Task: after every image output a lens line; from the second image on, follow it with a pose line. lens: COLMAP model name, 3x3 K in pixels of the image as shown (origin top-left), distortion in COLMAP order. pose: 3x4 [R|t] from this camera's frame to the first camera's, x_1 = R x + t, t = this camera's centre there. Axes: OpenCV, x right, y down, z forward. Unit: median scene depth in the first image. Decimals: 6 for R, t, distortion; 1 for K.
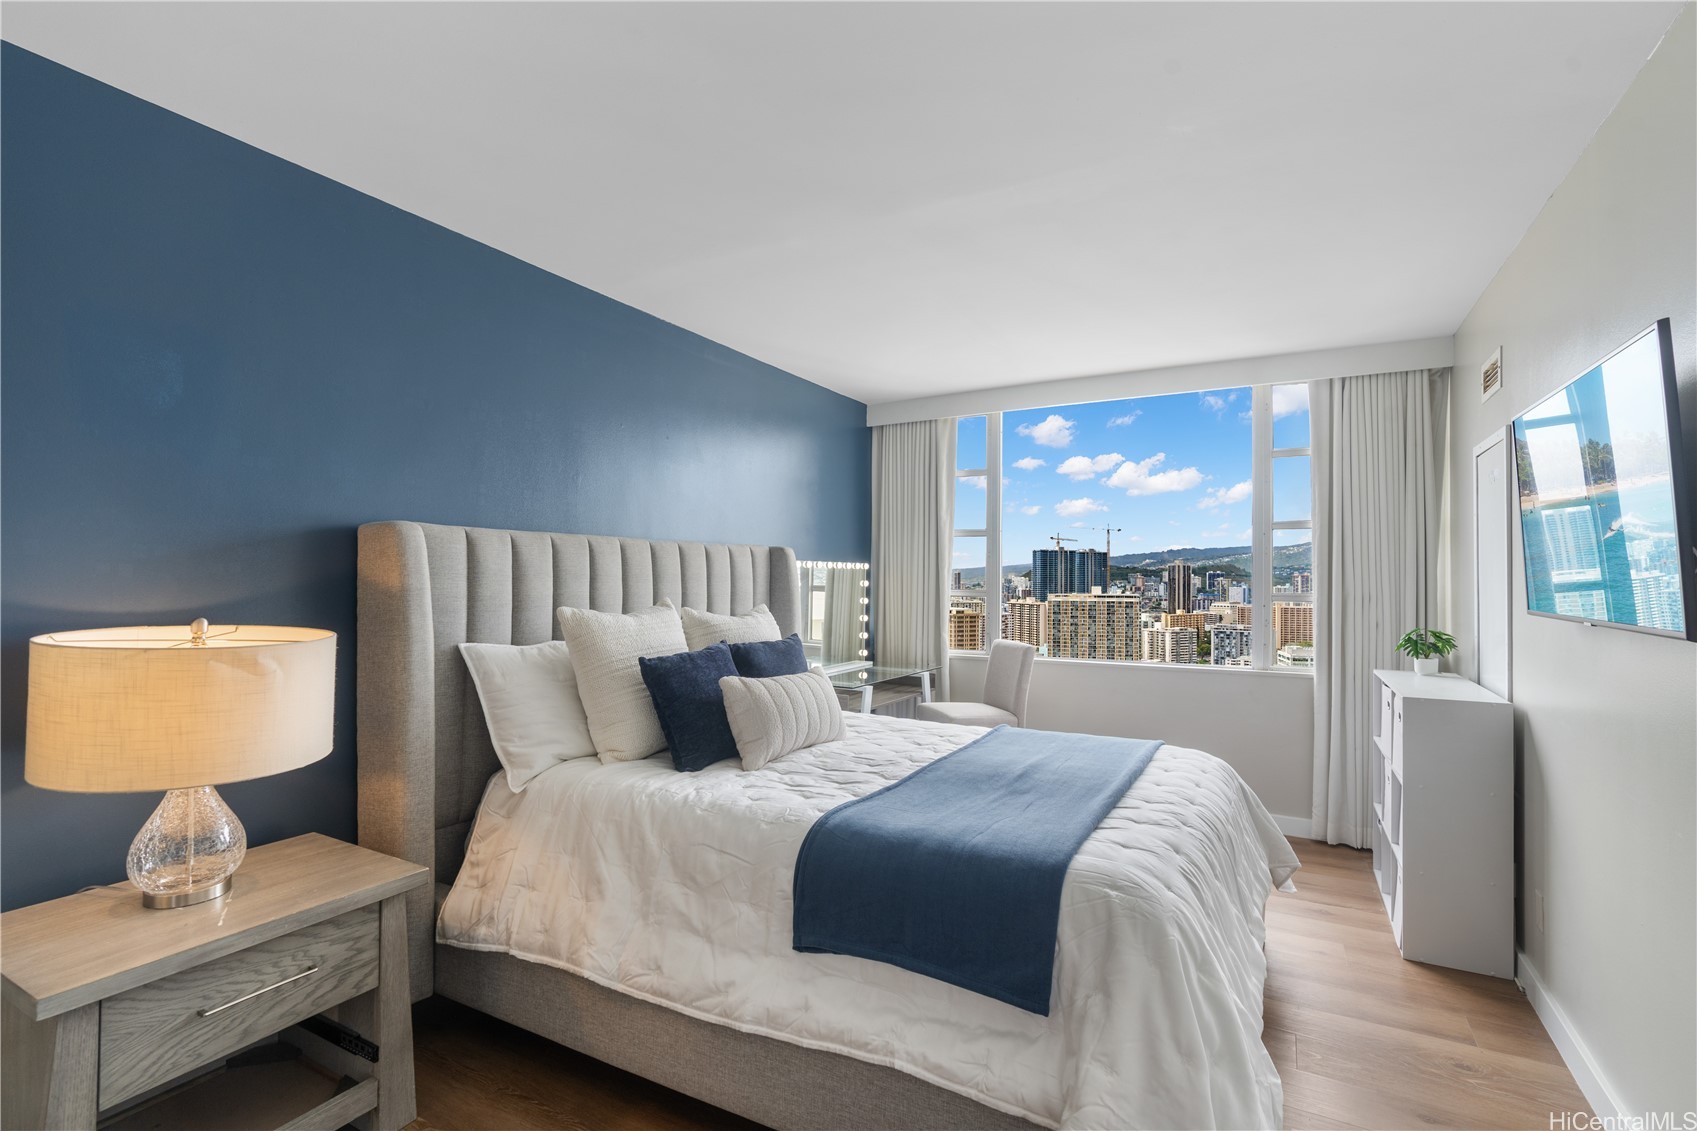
lens RADIAL K [[779.2, 0, 848.5], [0, 779.2, 565.5], [0, 0, 1]] dist [-0.012700, -0.000054]
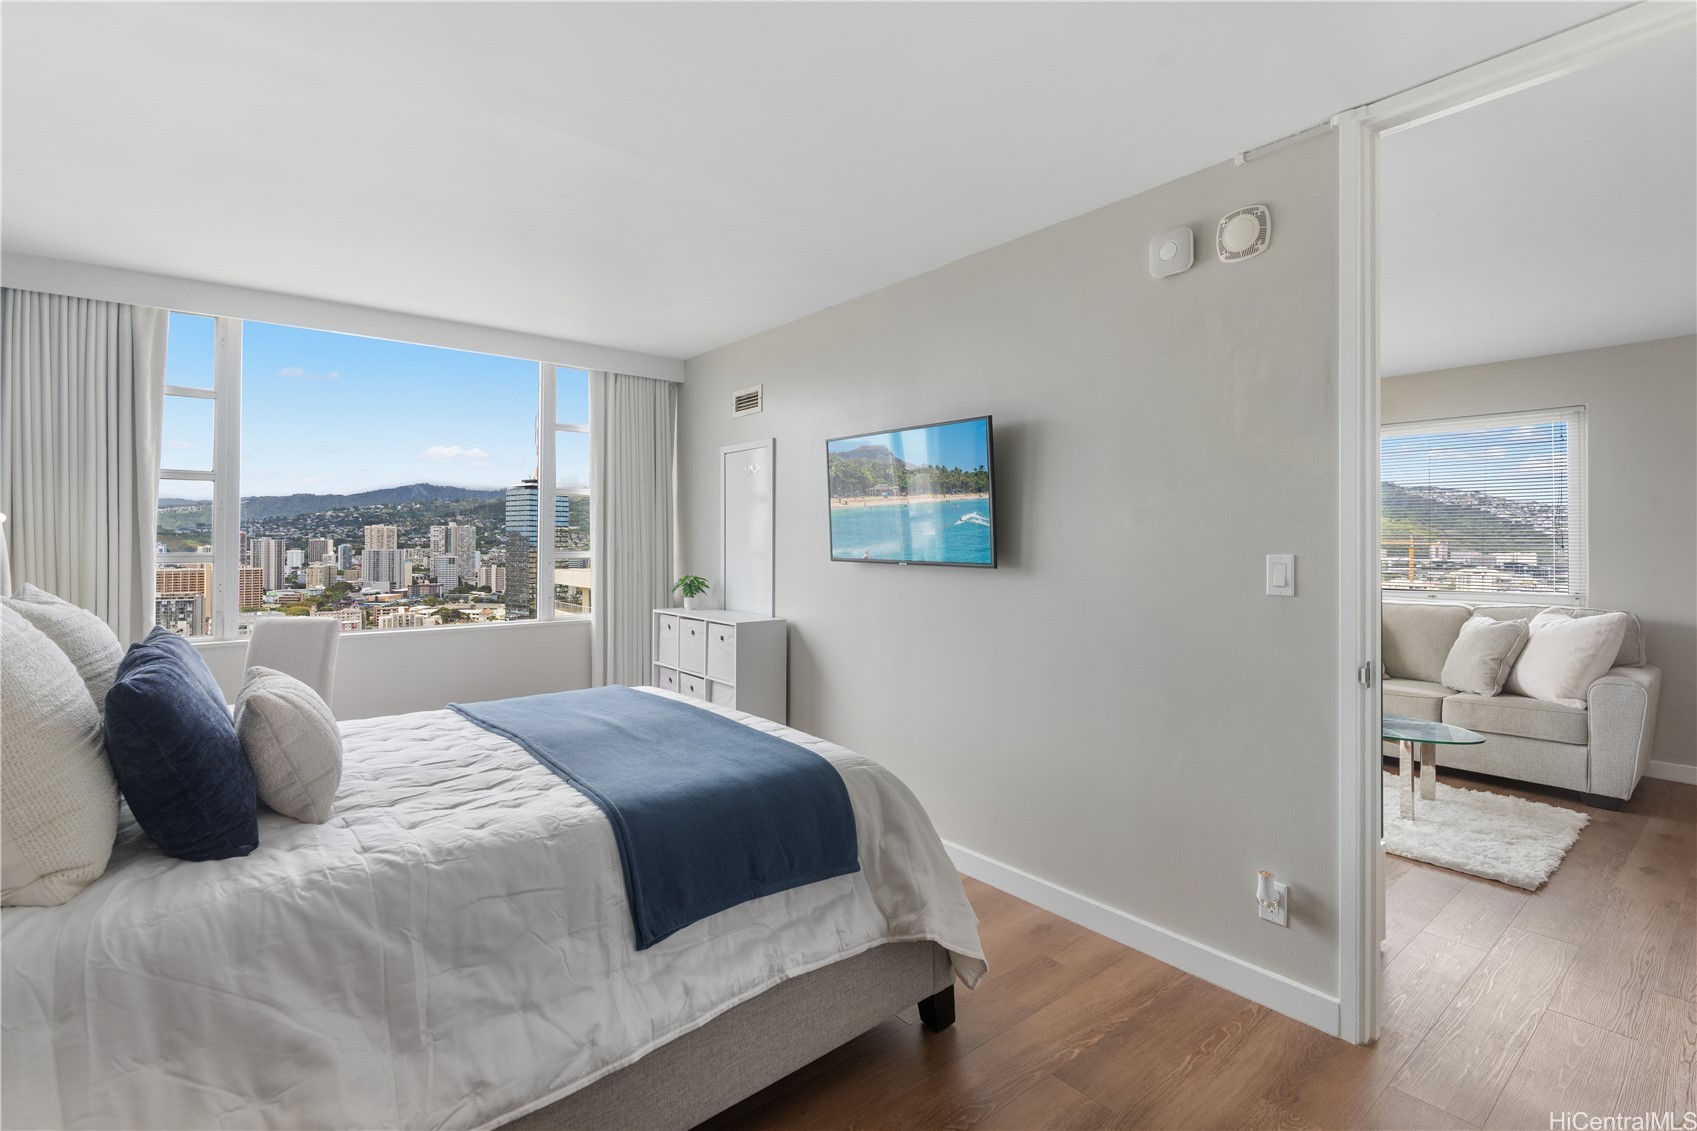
lens RADIAL K [[791.6, 0, 849.8], [0, 791.6, 533.2], [0, 0, 1]] dist [-0.002241, -0.000113]
pose [[0.360679, 0.004849, 0.932677, -0.728156], [-0.016237, 0.999868, 0.001080, 0.003448], [-0.932549, -0.015533, 0.360710, 0.386499]]
